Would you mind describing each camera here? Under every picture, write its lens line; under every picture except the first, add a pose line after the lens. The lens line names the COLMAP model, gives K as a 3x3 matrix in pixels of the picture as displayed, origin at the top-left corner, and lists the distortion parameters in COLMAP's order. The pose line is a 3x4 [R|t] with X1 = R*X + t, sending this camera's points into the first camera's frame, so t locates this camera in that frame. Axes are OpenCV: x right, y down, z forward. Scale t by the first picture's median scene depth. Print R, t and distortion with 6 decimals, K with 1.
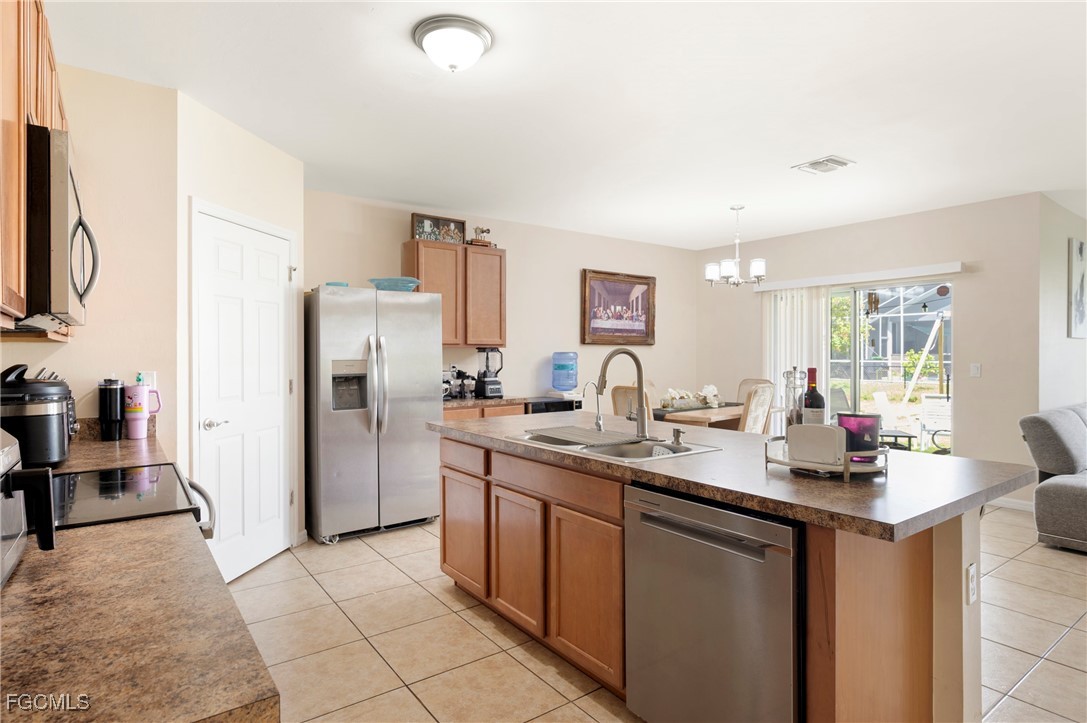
lens RADIAL K [[577.8, 0, 536.6], [0, 577.8, 364.3], [0, 0, 1]] dist [-0.005877, 0.000051]
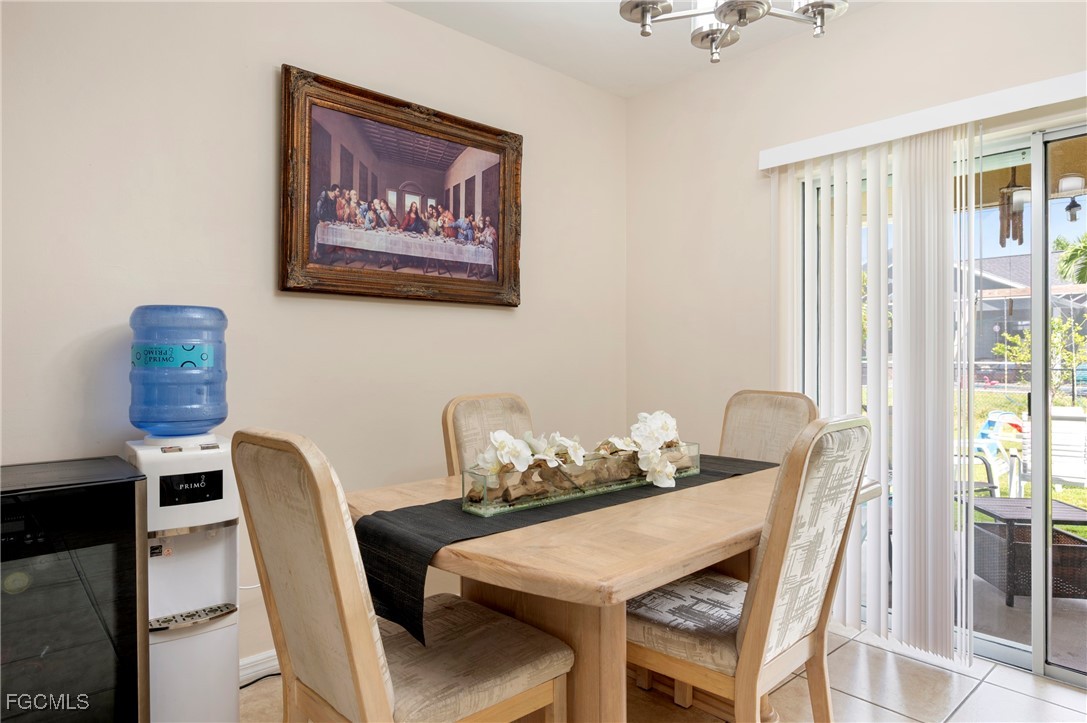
lens RADIAL K [[650.1, 0, 547.4], [0, 650.1, 356.2], [0, 0, 1]] dist [0.000328, -0.000130]
pose [[0.994269, 0.002822, 0.106870, 0.187598], [-0.000772, 0.999815, -0.019219, 0.010069], [-0.106904, 0.019026, 0.994087, 0.593036]]
